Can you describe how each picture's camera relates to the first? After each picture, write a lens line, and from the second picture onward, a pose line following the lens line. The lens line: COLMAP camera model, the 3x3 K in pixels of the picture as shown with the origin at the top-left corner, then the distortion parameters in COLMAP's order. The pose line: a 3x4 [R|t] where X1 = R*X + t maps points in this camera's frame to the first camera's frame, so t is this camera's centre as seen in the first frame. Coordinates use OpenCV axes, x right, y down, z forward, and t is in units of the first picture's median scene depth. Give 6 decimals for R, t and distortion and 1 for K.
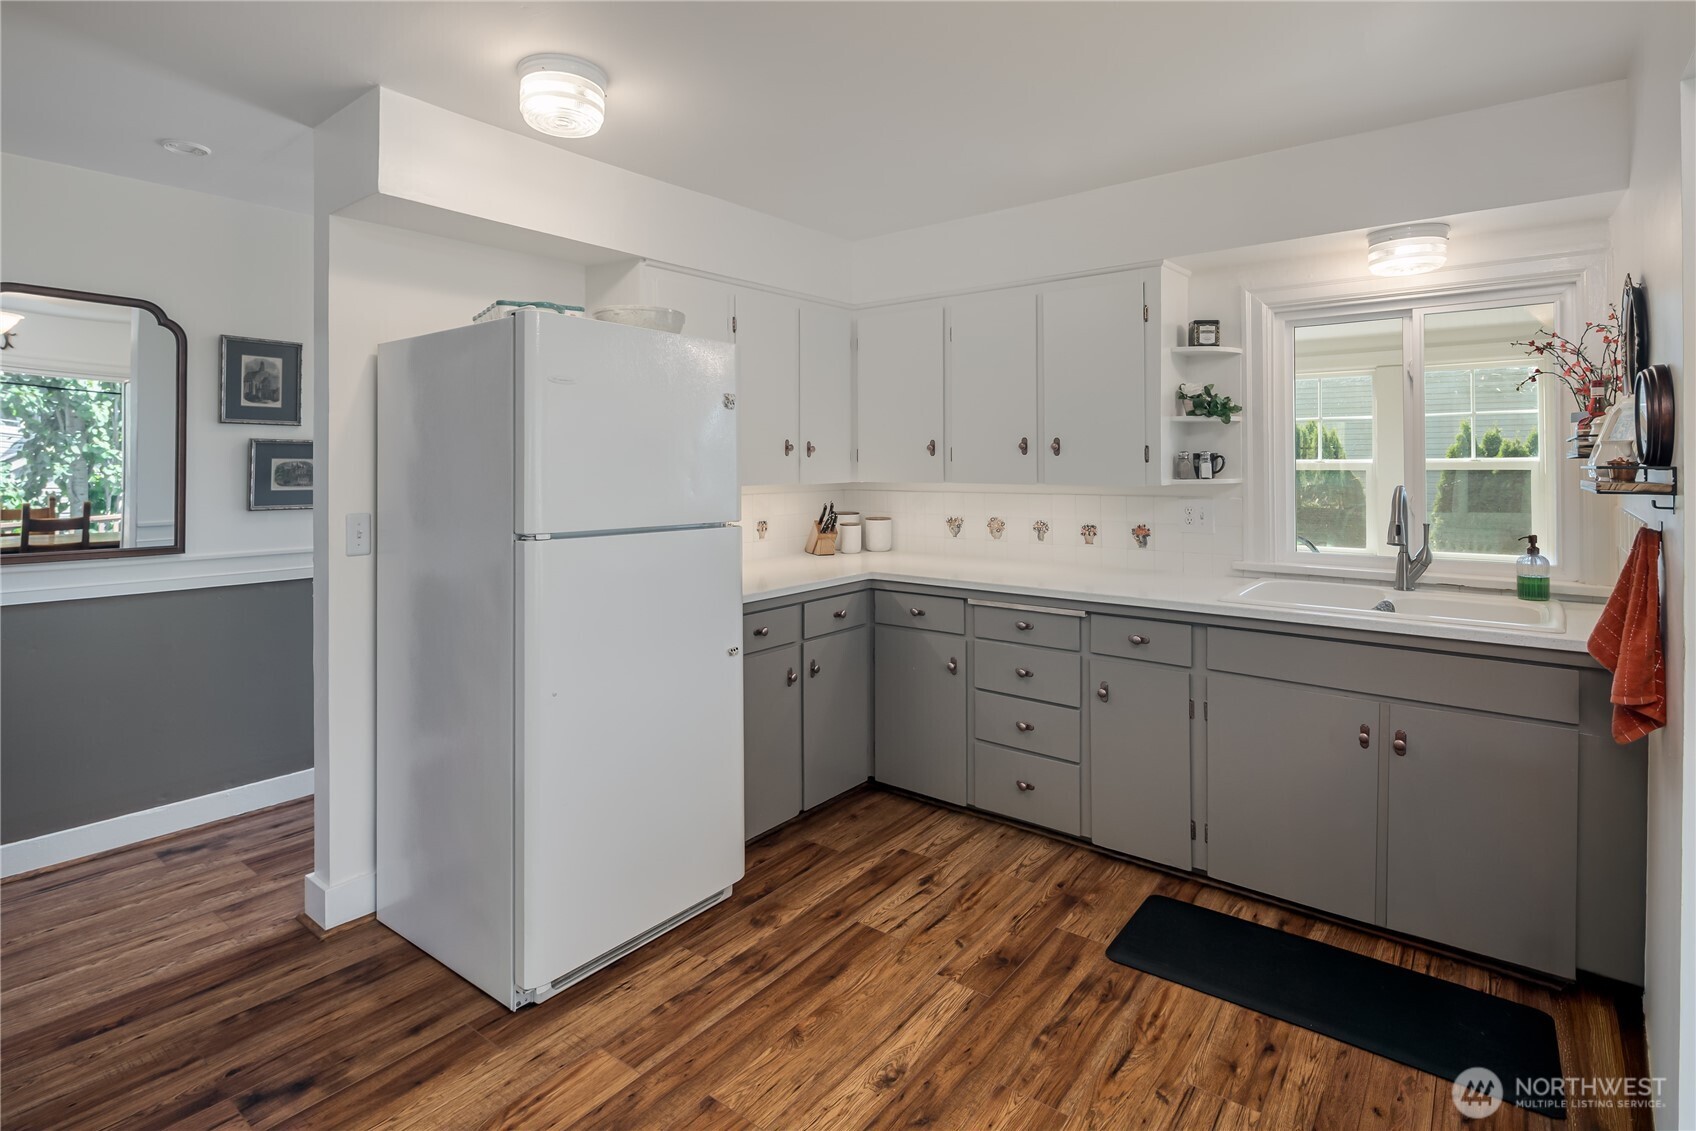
lens RADIAL K [[858.0, 0, 850.6], [0, 858.0, 459.0], [0, 0, 1]] dist [-0.000534, -0.000410]
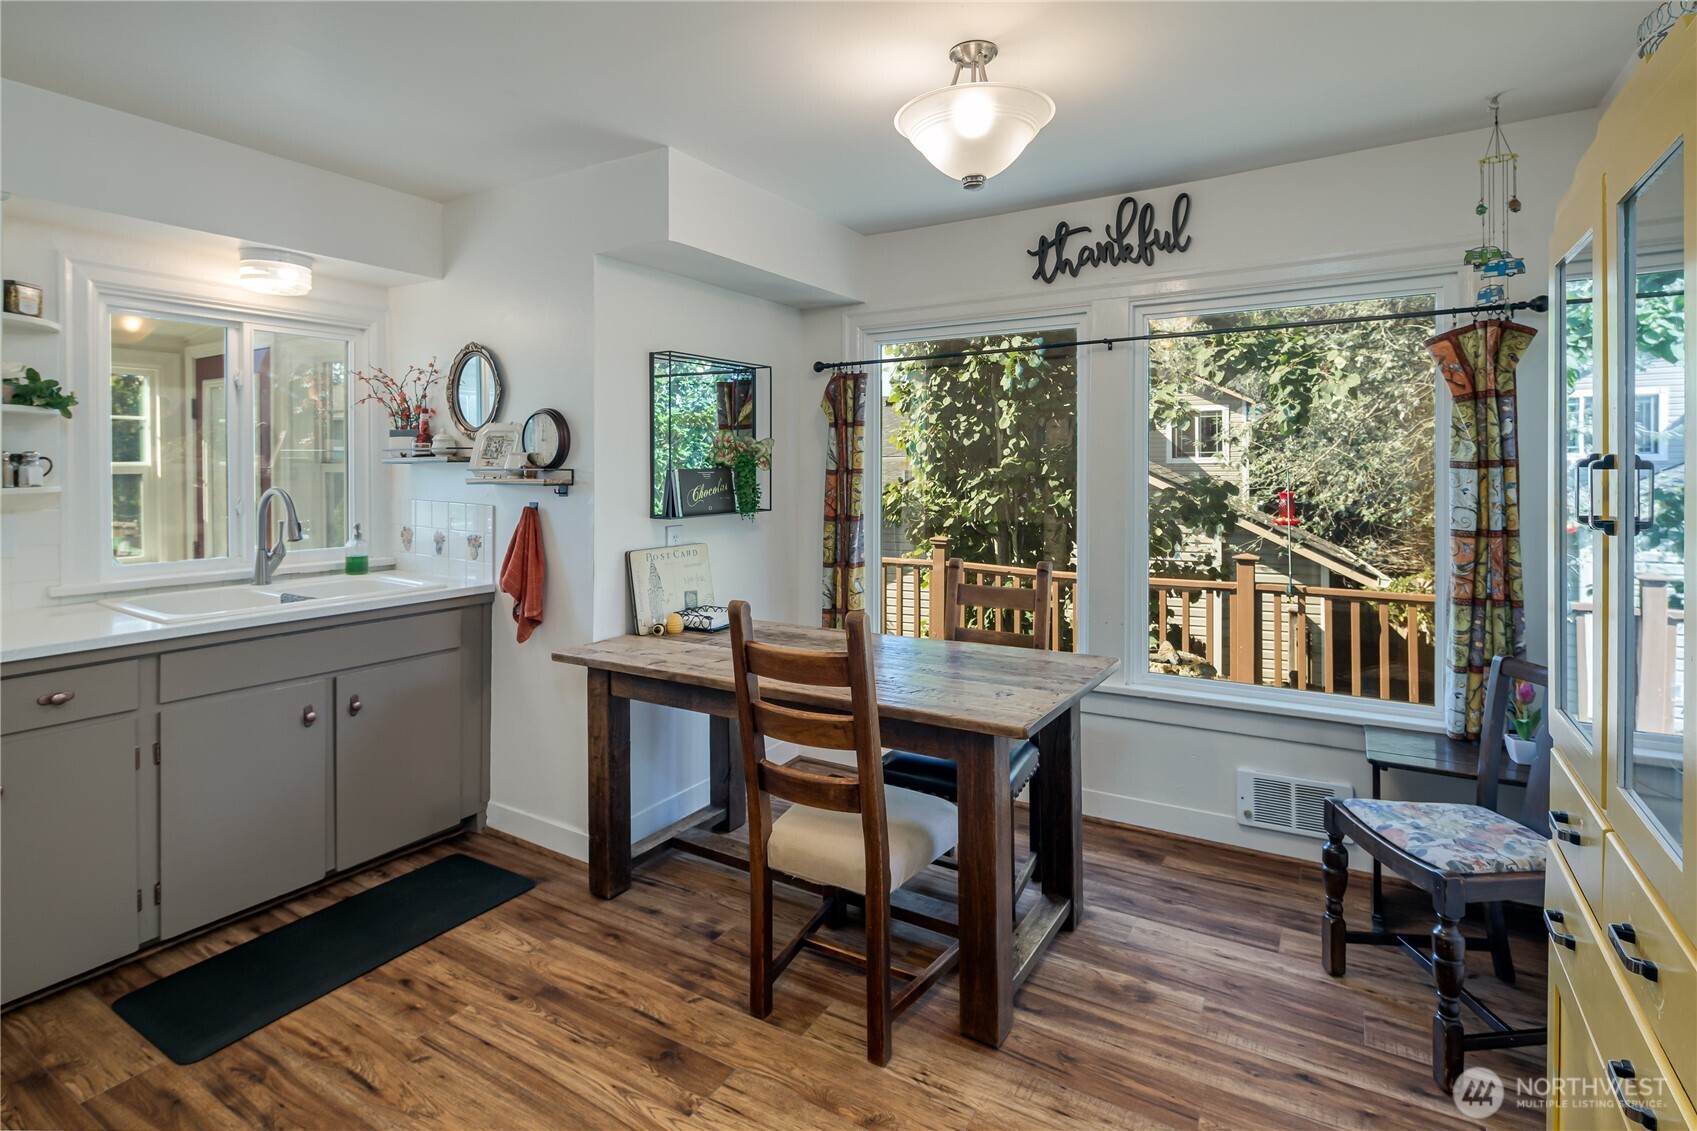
lens RADIAL K [[824.3, 0, 844.8], [0, 824.3, 466.3], [0, 0, 1]] dist [0.001548, -0.002233]
pose [[-0.110759, 0.002771, 0.993843, -0.414876], [-0.005181, 0.999981, -0.003365, 0.003417], [-0.993834, -0.005522, -0.110743, 0.342767]]
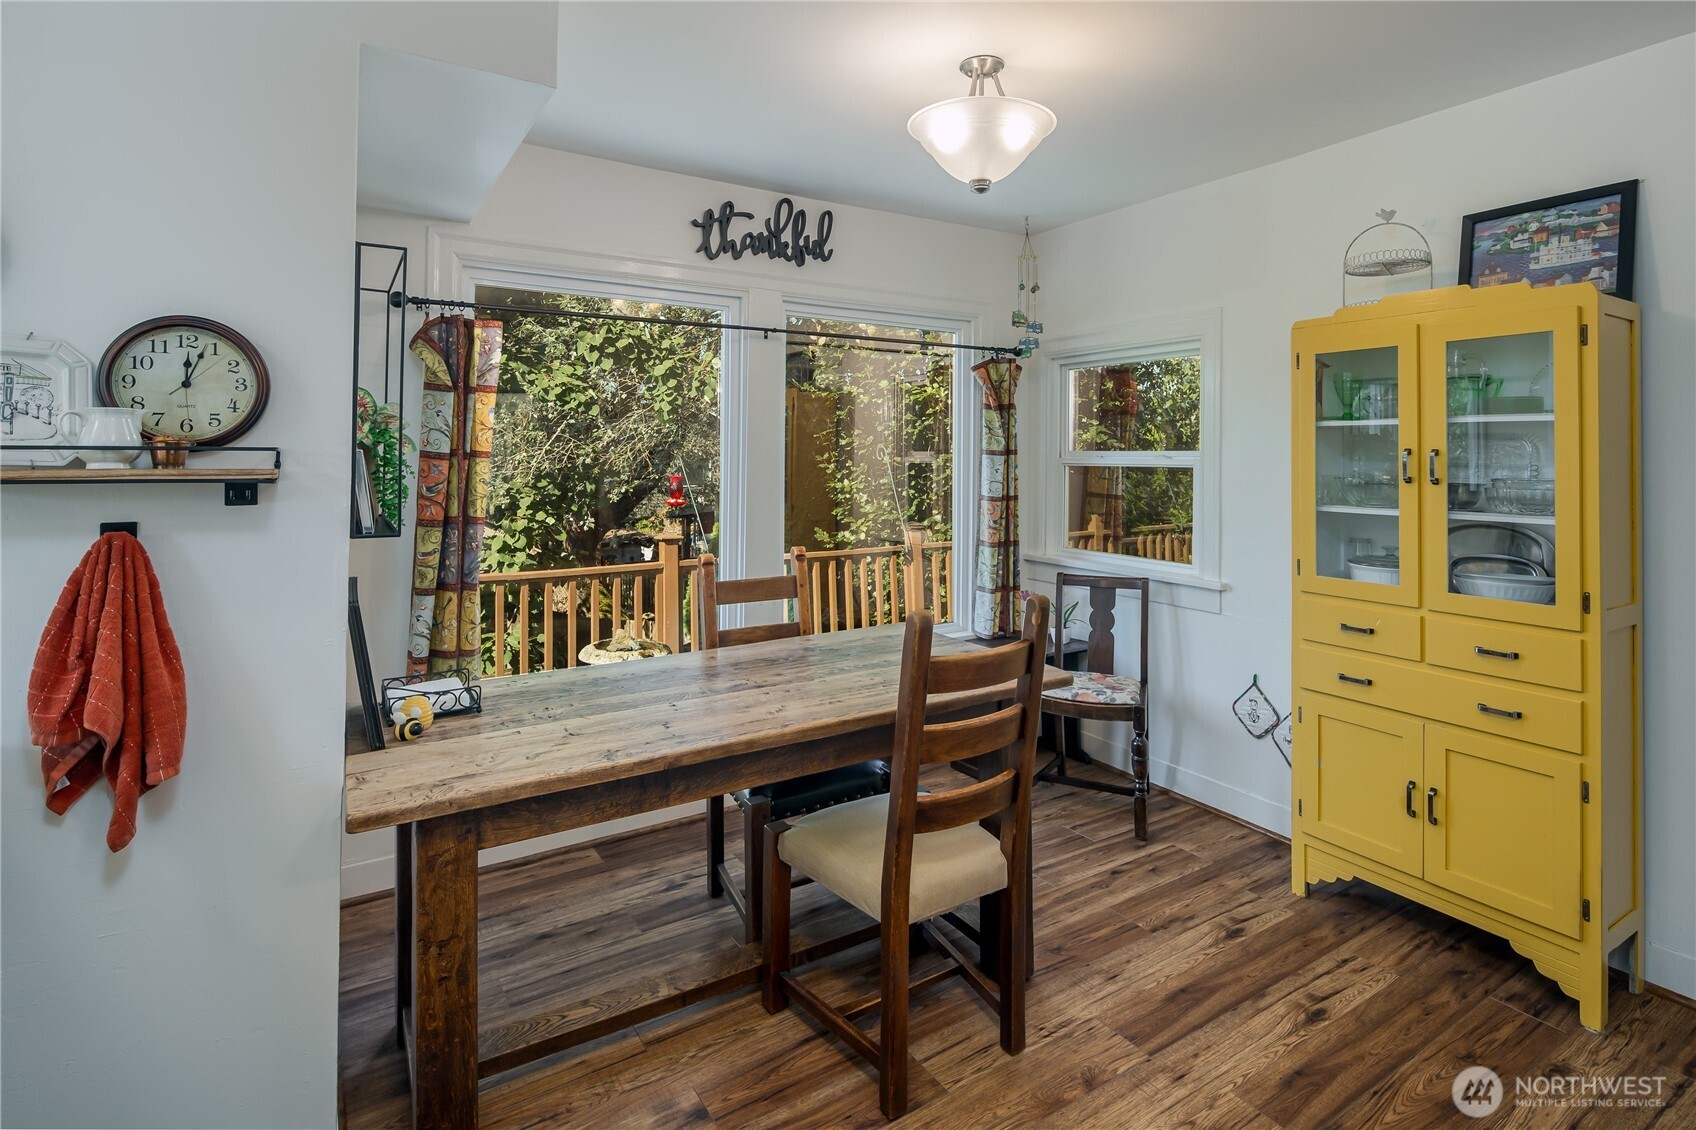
lens RADIAL K [[849.9, 0, 878.1], [0, 849.9, 434.3], [0, 0, 1]] dist [0.002051, 0.000183]
pose [[-0.942066, 0.003672, 0.335408, 0.059266], [-0.007317, 0.999477, -0.031495, 0.009413], [-0.335348, -0.032125, -0.941546, 0.869882]]
